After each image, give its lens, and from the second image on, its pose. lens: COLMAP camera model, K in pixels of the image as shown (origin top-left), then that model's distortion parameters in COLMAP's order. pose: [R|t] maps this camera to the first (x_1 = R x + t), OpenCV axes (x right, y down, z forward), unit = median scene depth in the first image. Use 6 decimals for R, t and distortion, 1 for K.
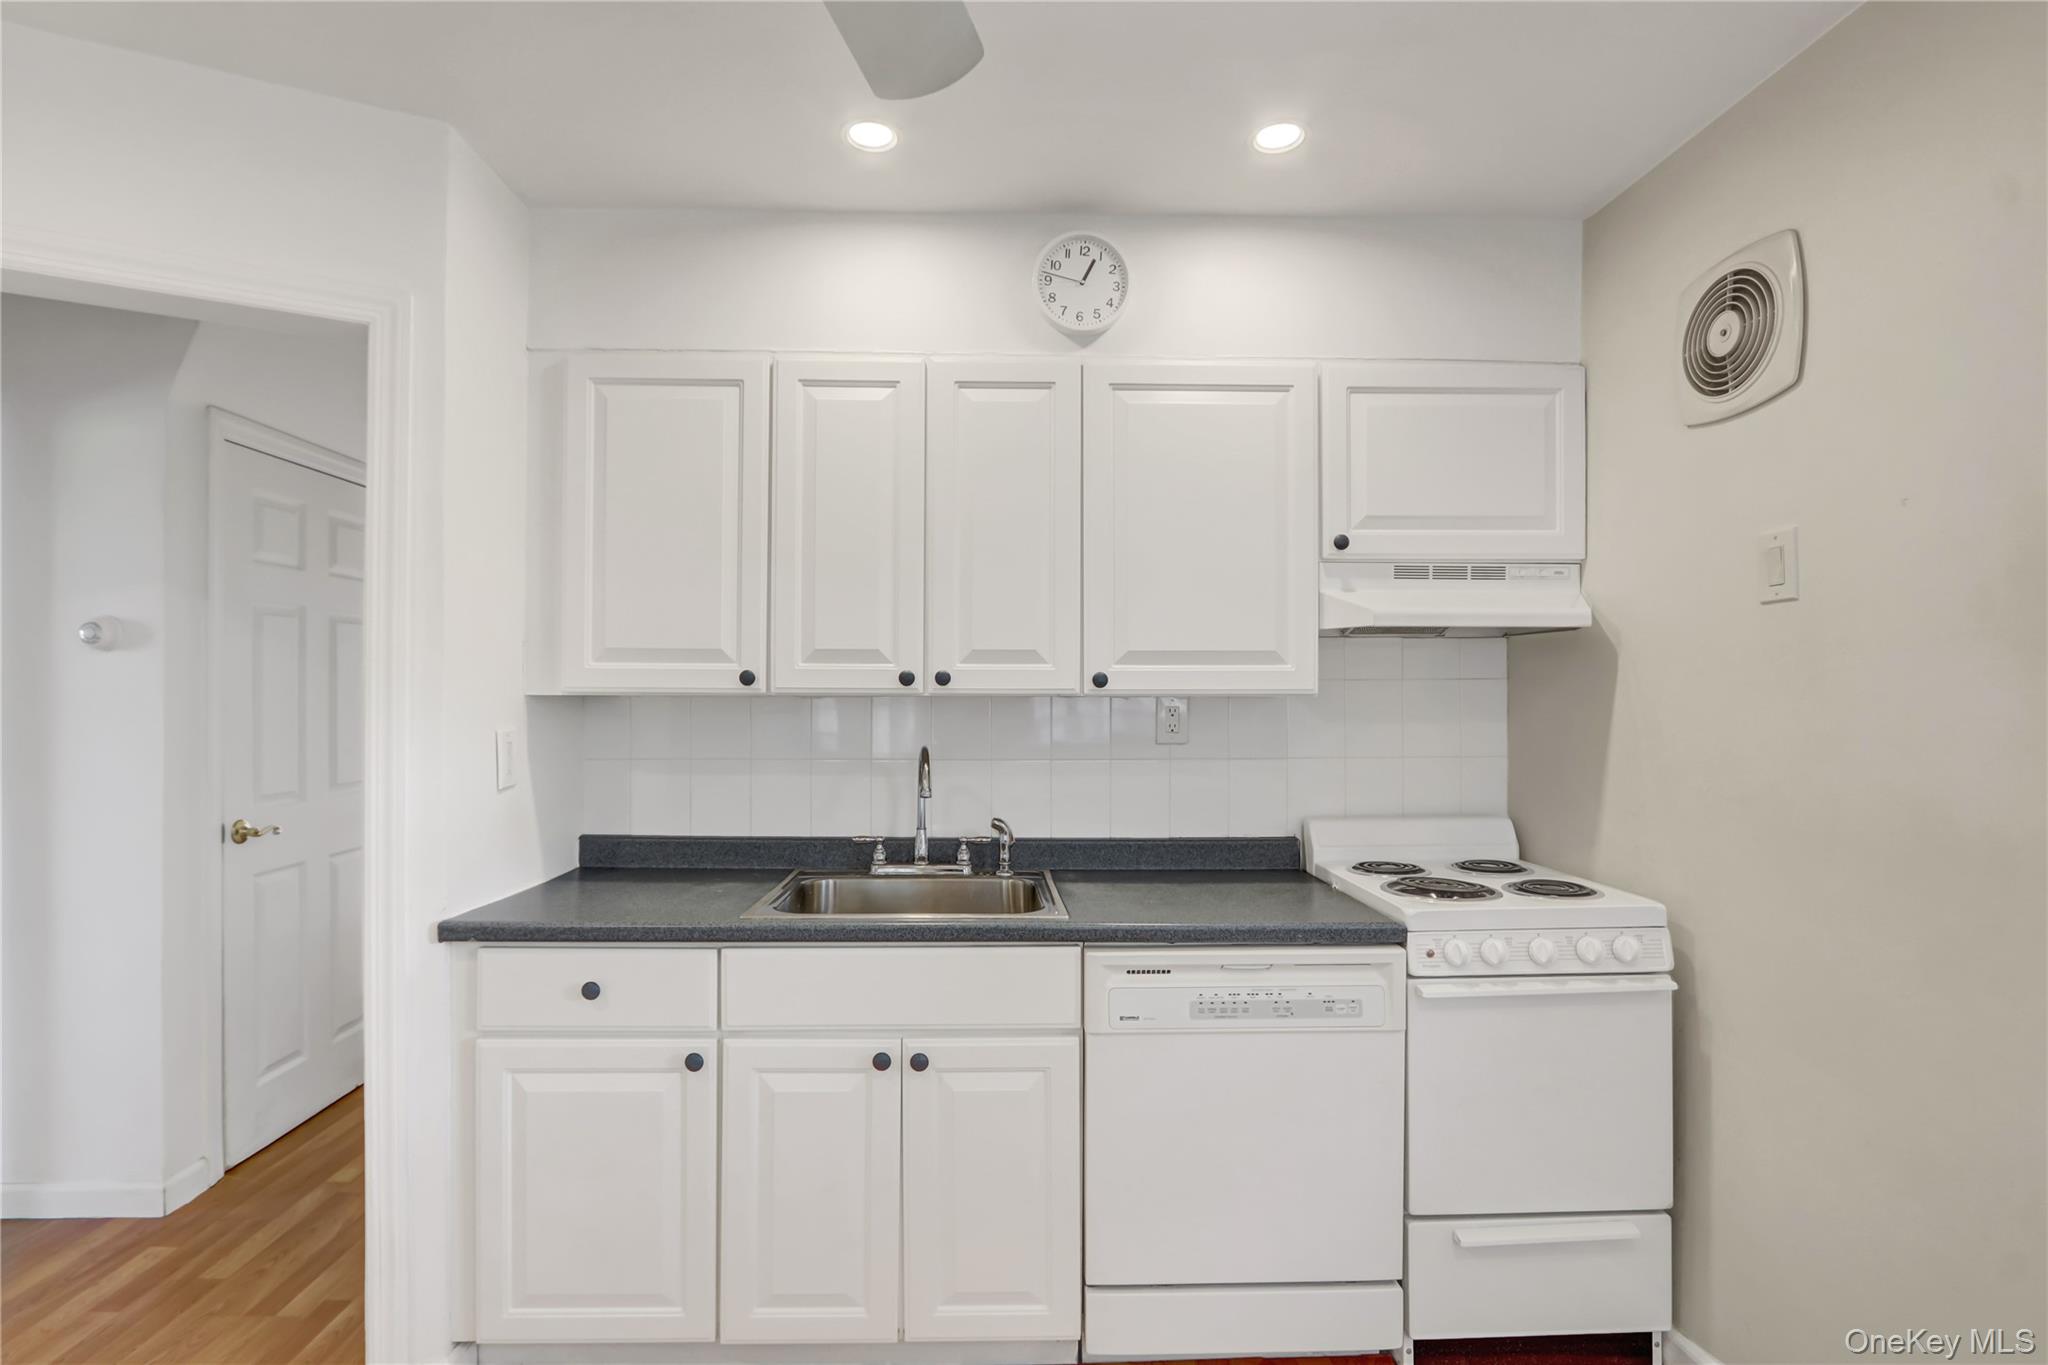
lens RADIAL K [[980.8, 0, 1024.6], [0, 980.8, 701.9], [0, 0, 1]] dist [-0.000027, 0.000417]
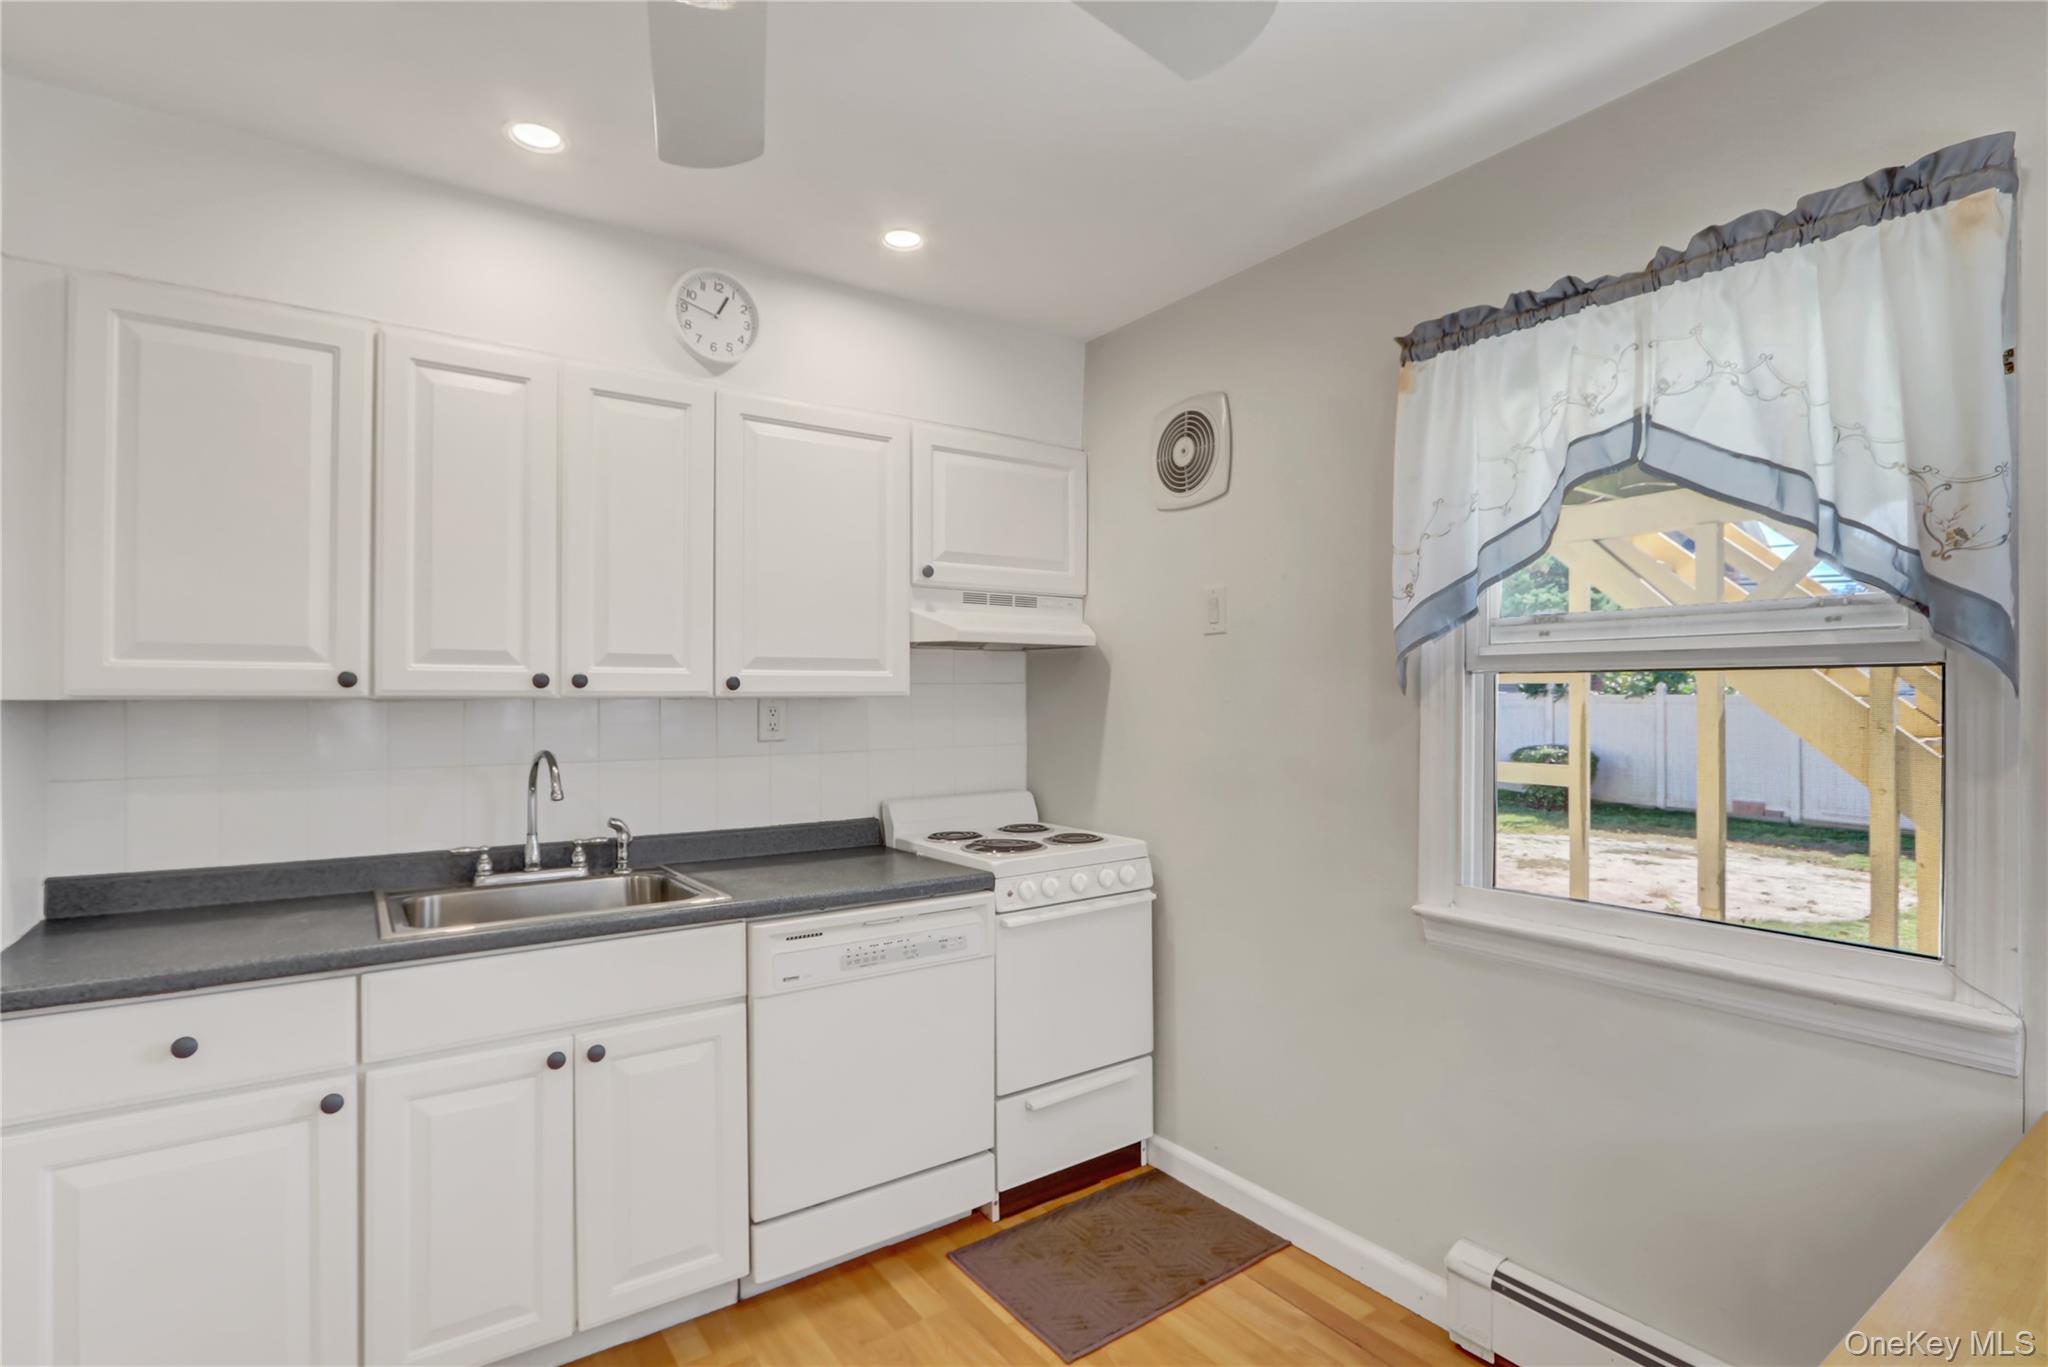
lens RADIAL K [[990.5, 0, 1020.0], [0, 990.5, 707.9], [0, 0, 1]] dist [-0.000250, 0.014995]
pose [[0.838647, -0.010033, 0.544583, -0.261695], [0.007026, 0.999946, 0.007602, -0.000851], [-0.544630, -0.002550, 0.838673, -0.102572]]
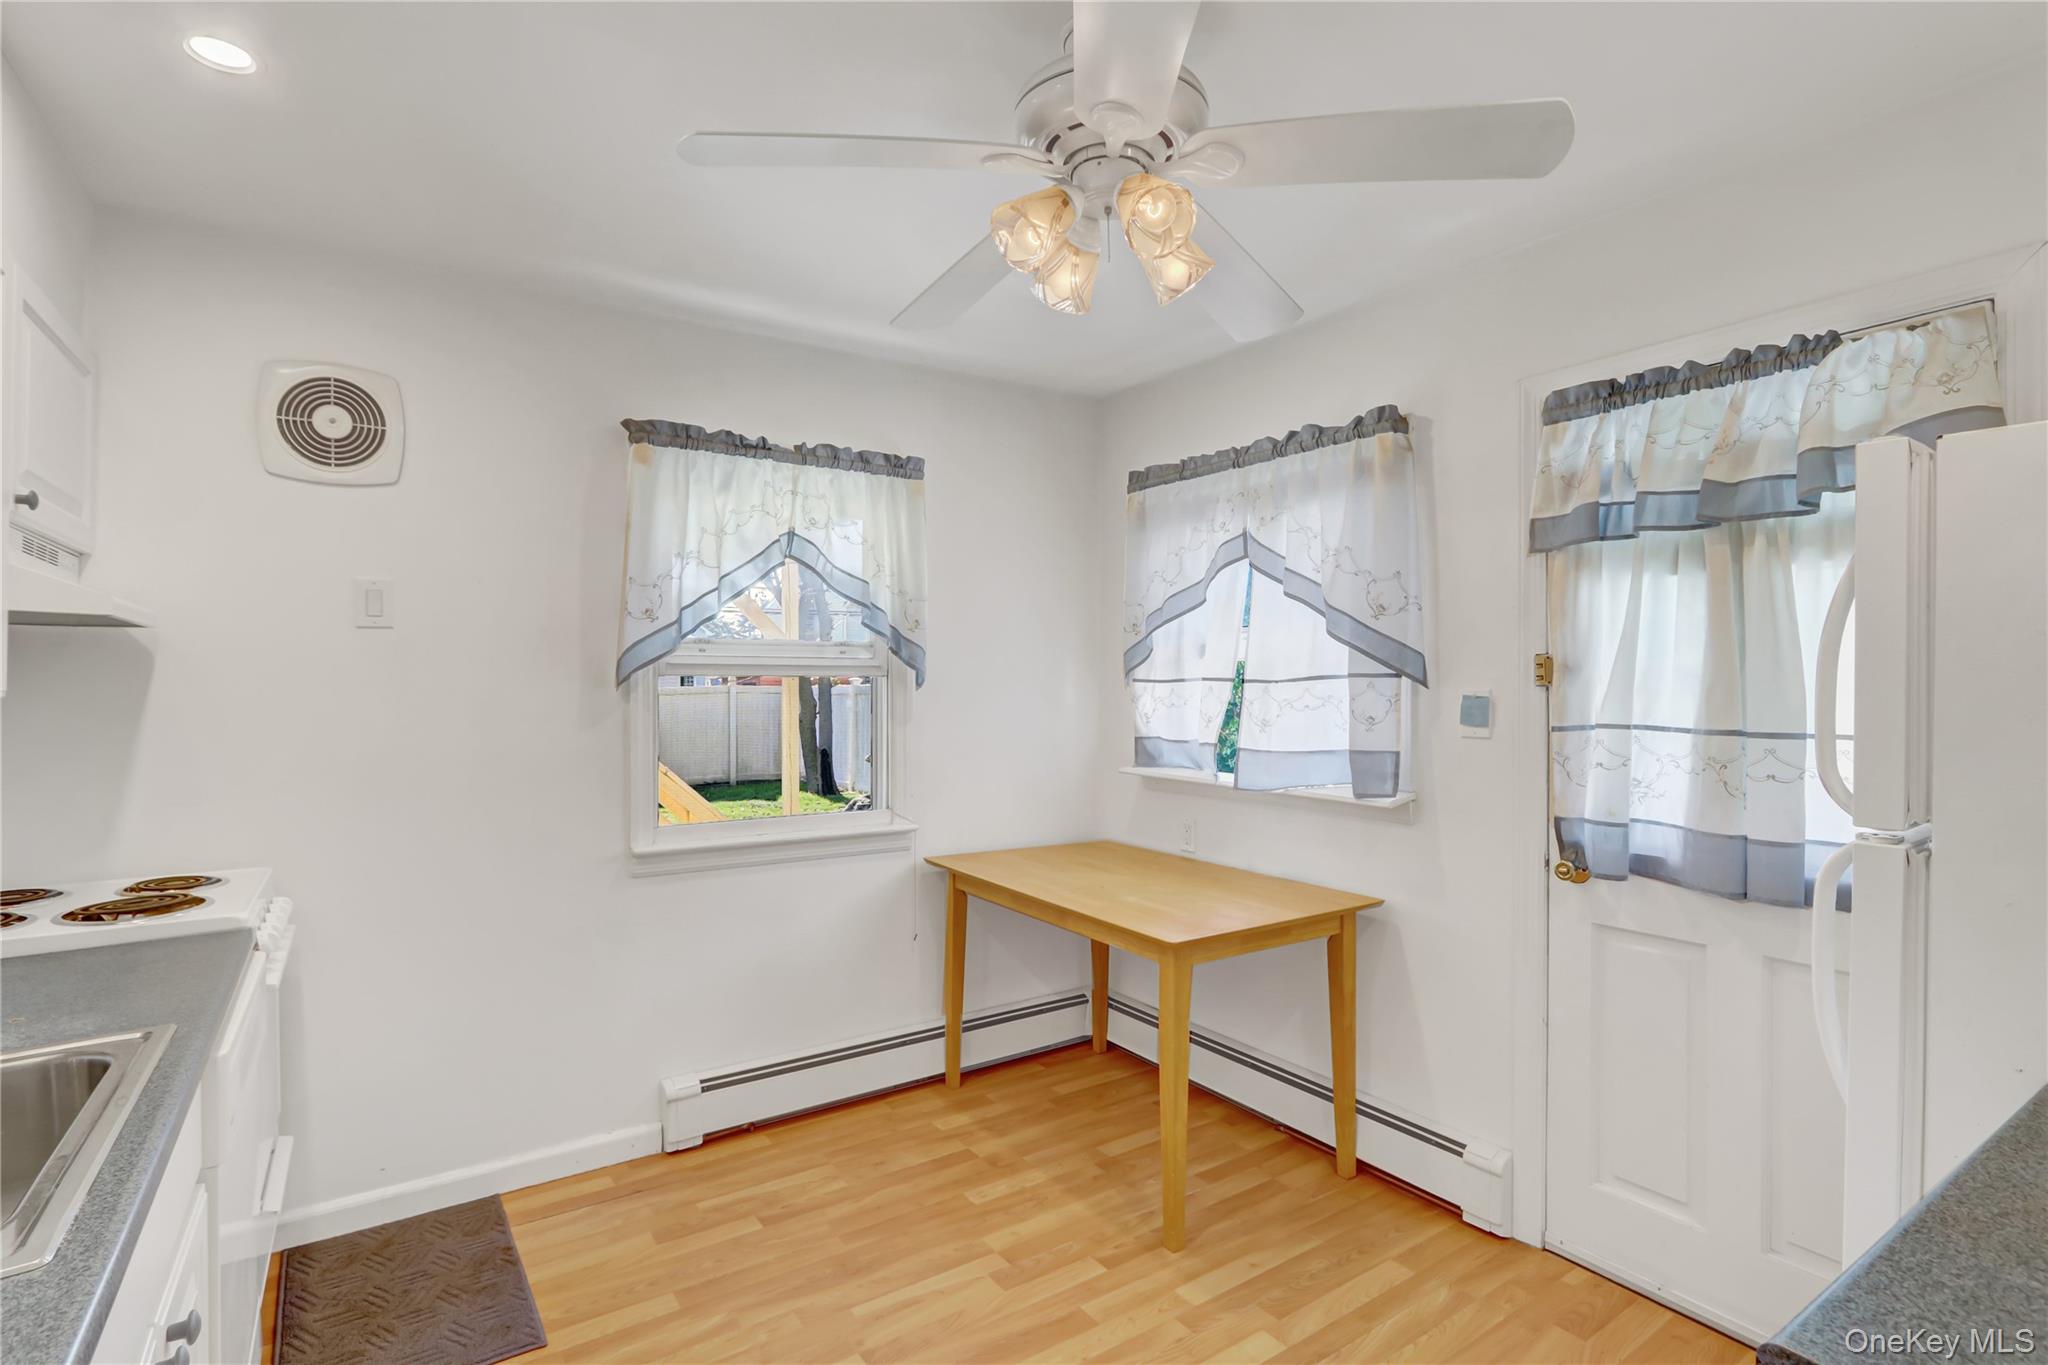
lens RADIAL K [[983.6, 0, 1025.9], [0, 983.6, 692.4], [0, 0, 1]] dist [-0.000531, -0.000024]
pose [[-0.523697, -0.009286, 0.851854, -0.773383], [0.007143, 0.999858, 0.015291, -0.017393], [-0.851875, 0.014092, -0.523556, 0.755832]]
